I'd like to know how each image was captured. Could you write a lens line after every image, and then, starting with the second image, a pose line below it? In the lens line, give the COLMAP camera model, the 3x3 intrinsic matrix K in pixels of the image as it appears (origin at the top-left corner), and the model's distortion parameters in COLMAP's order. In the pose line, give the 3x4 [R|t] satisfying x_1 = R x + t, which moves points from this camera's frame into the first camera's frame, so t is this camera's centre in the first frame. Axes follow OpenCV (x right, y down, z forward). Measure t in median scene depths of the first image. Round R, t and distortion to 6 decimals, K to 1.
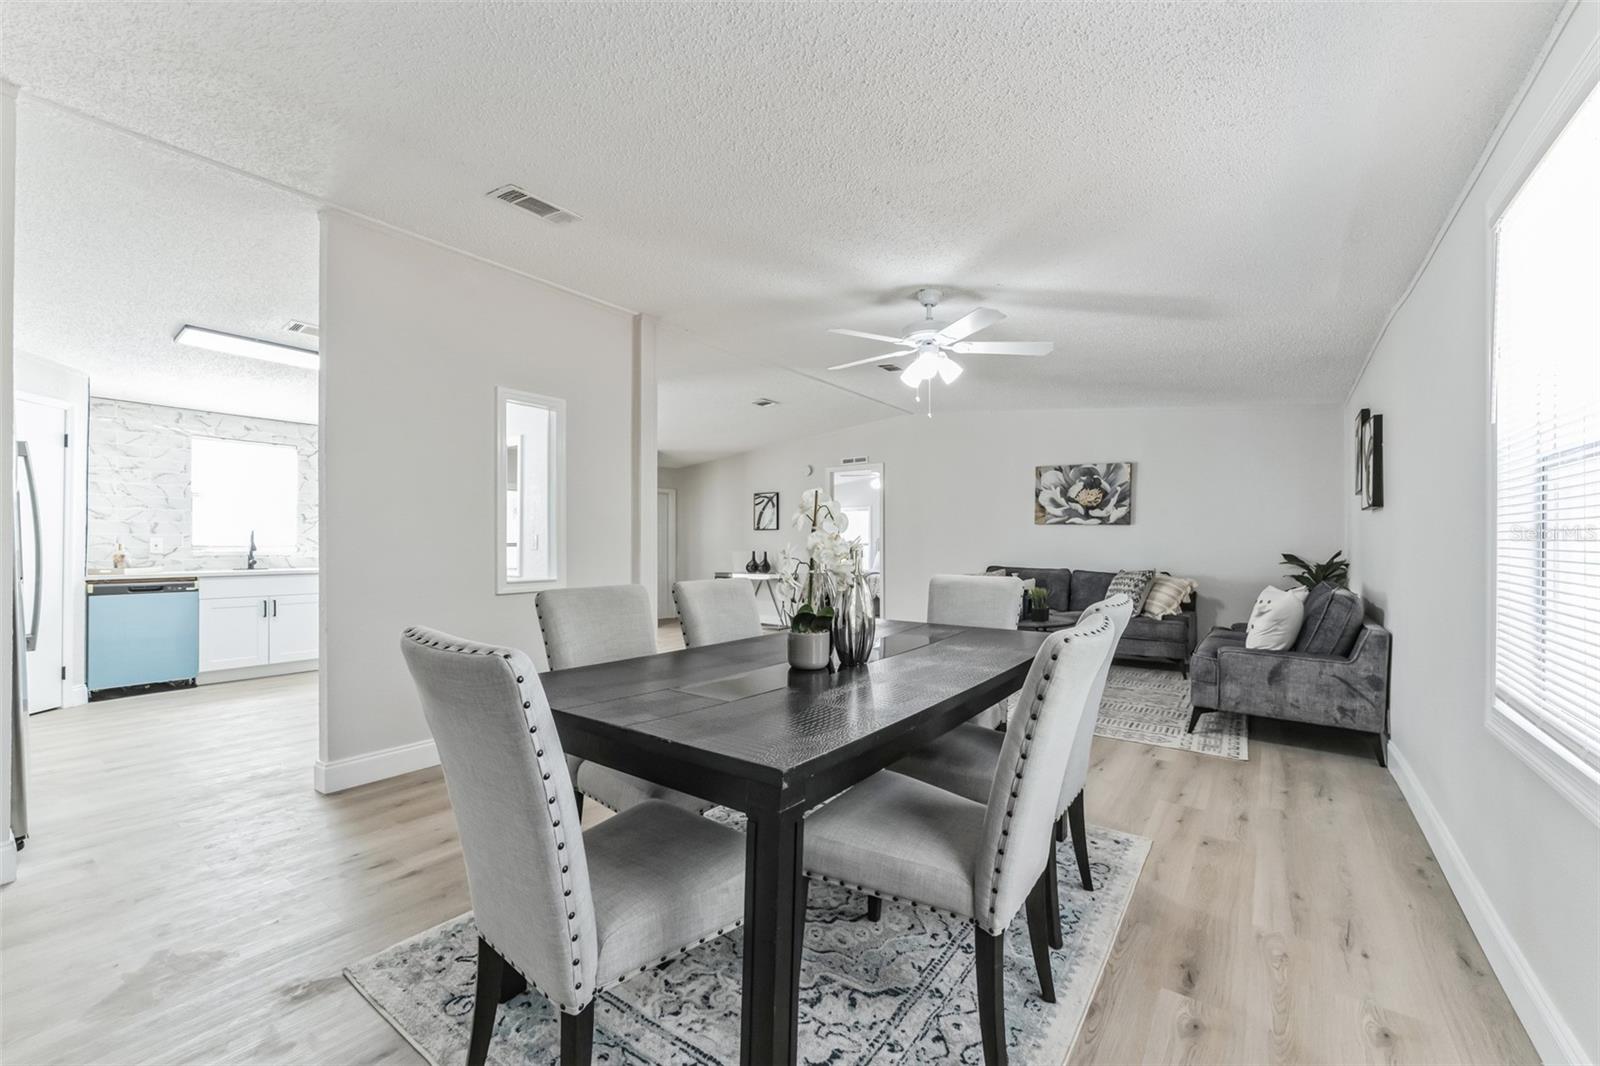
lens RADIAL K [[661.2, 0, 800.3], [0, 661.2, 539.1], [0, 0, 1]] dist [-0.007874, 0.000401]
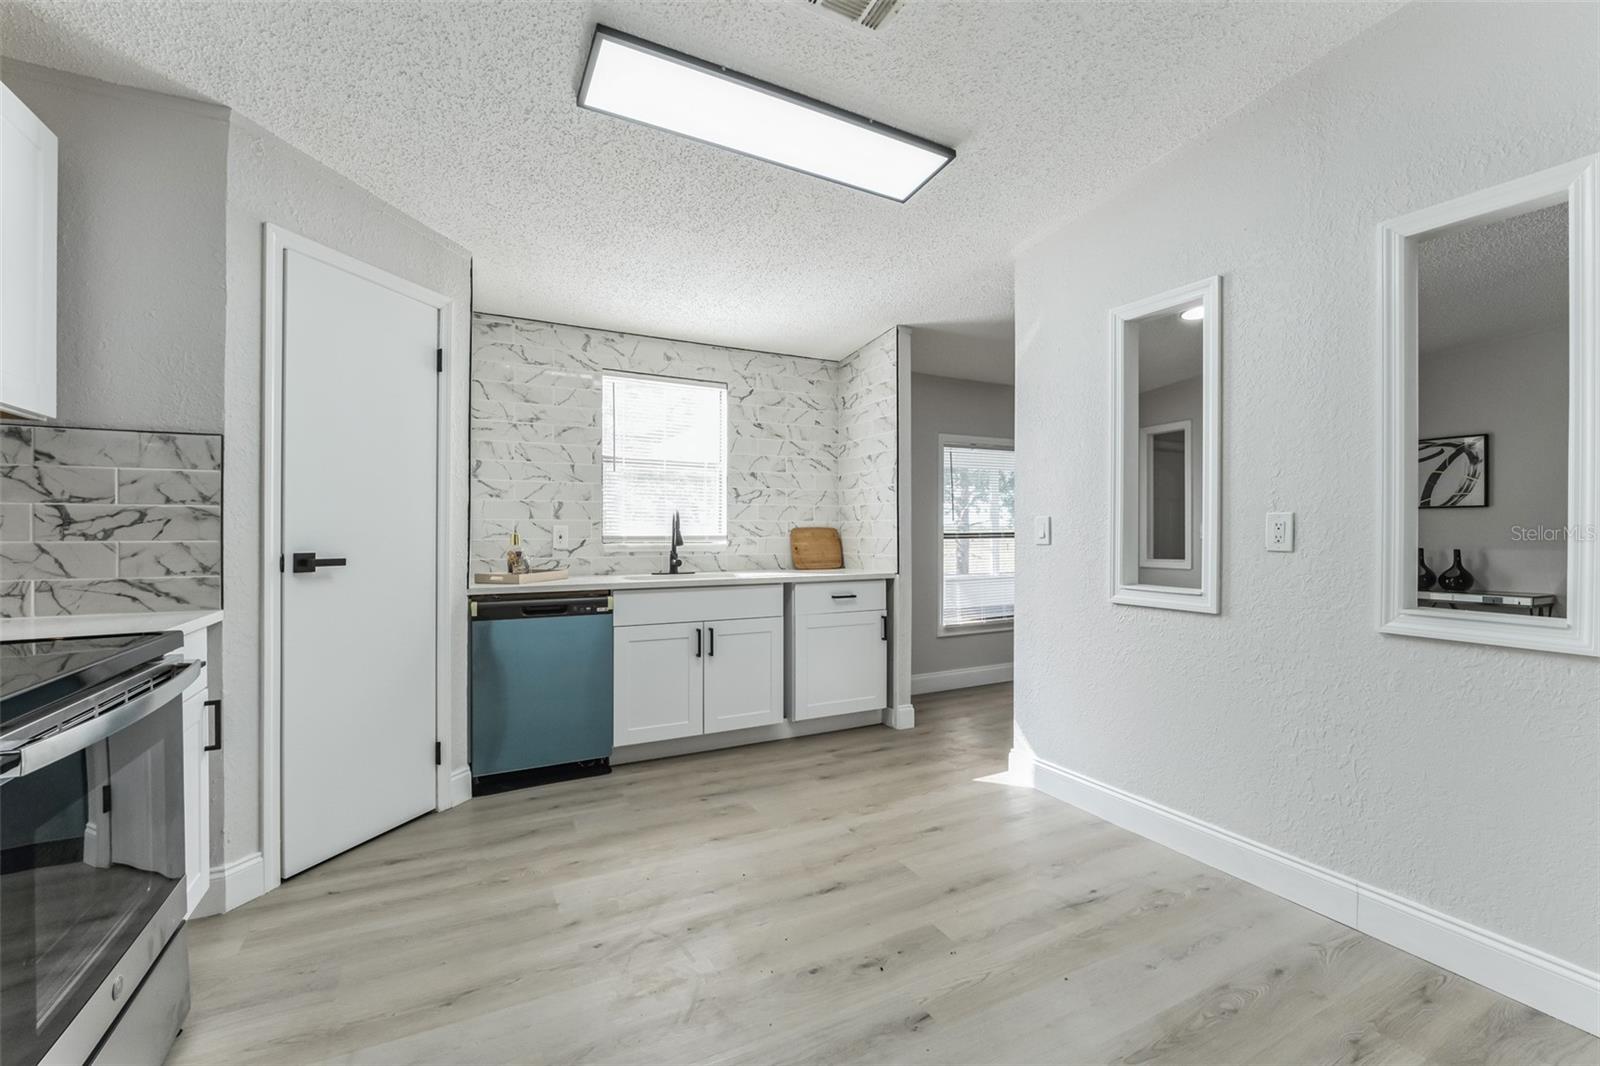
lens RADIAL K [[661.2, 0, 797.5], [0, 661.2, 528.7], [0, 0, 1]] dist [-0.007874, 0.000401]
pose [[0.900580, -0.003263, -0.434678, -0.483638], [0.003307, 0.999994, -0.000656, 0.002496], [0.434678, -0.000846, 0.900586, 0.510889]]
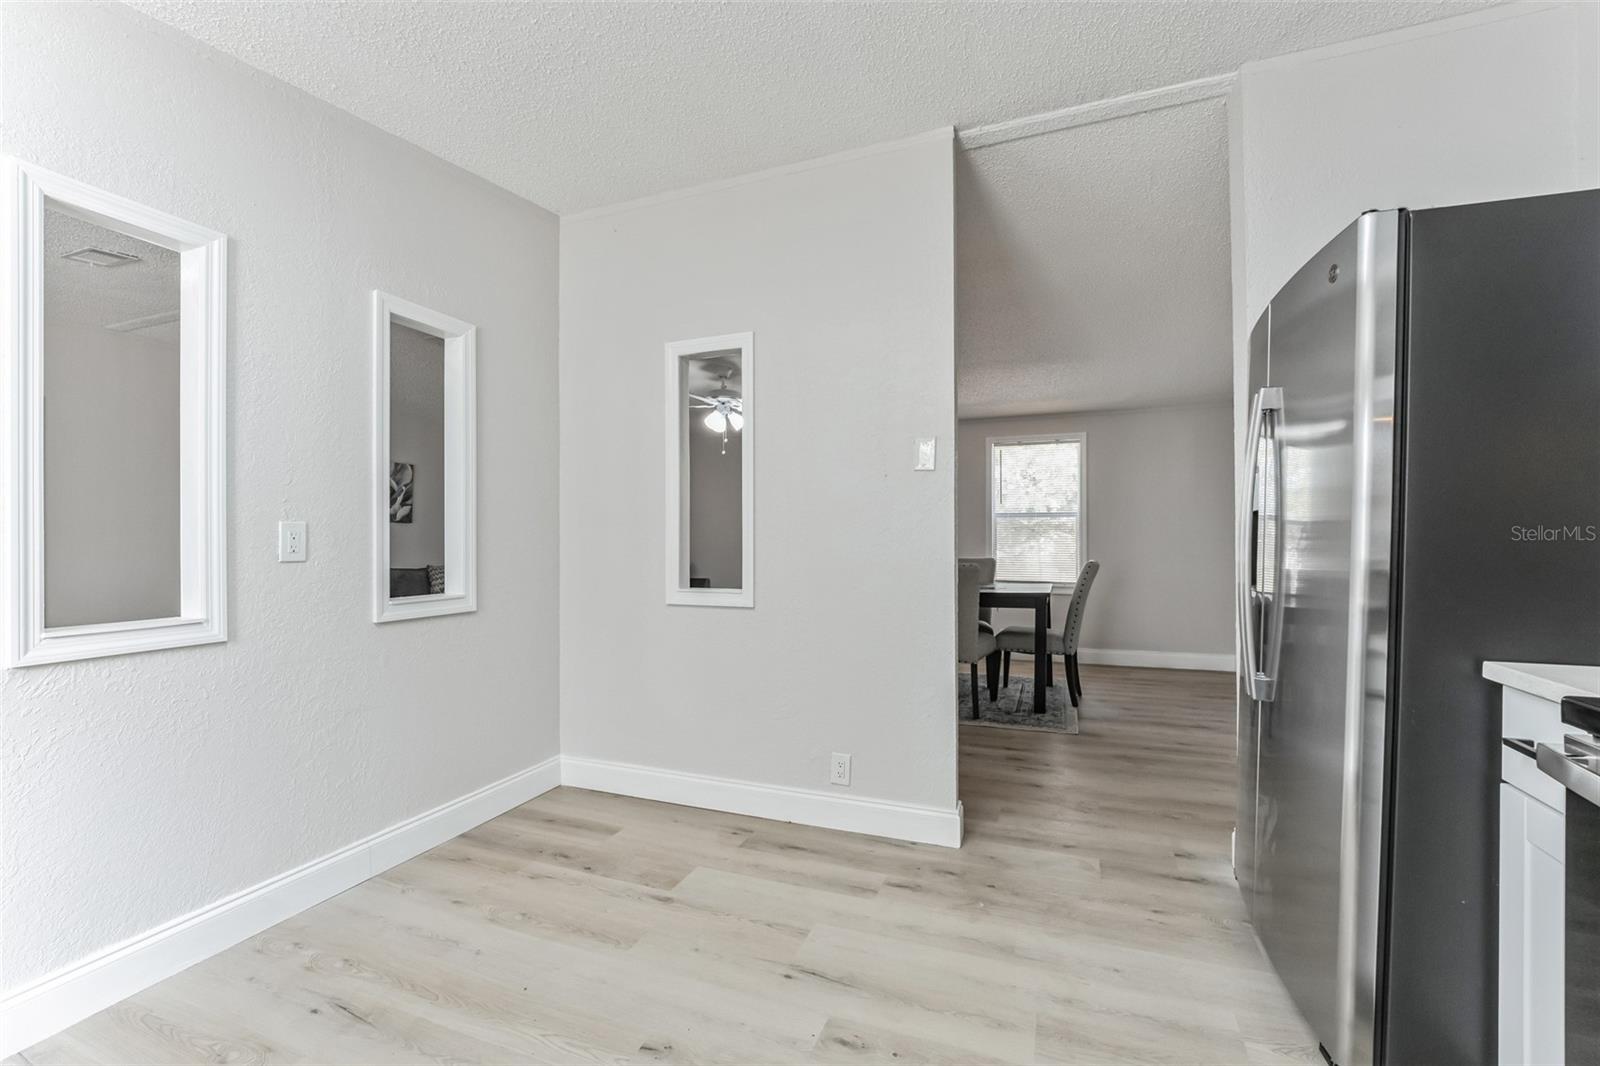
lens RADIAL K [[661.2, 0, 795.0], [0, 661.2, 534.5], [0, 0, 1]] dist [-0.007874, 0.000401]
pose [[-0.258059, 0.003827, 0.966122, -0.818799], [0.002505, 0.999991, -0.003292, 0.002819], [-0.966126, 0.001570, -0.258066, 0.786840]]
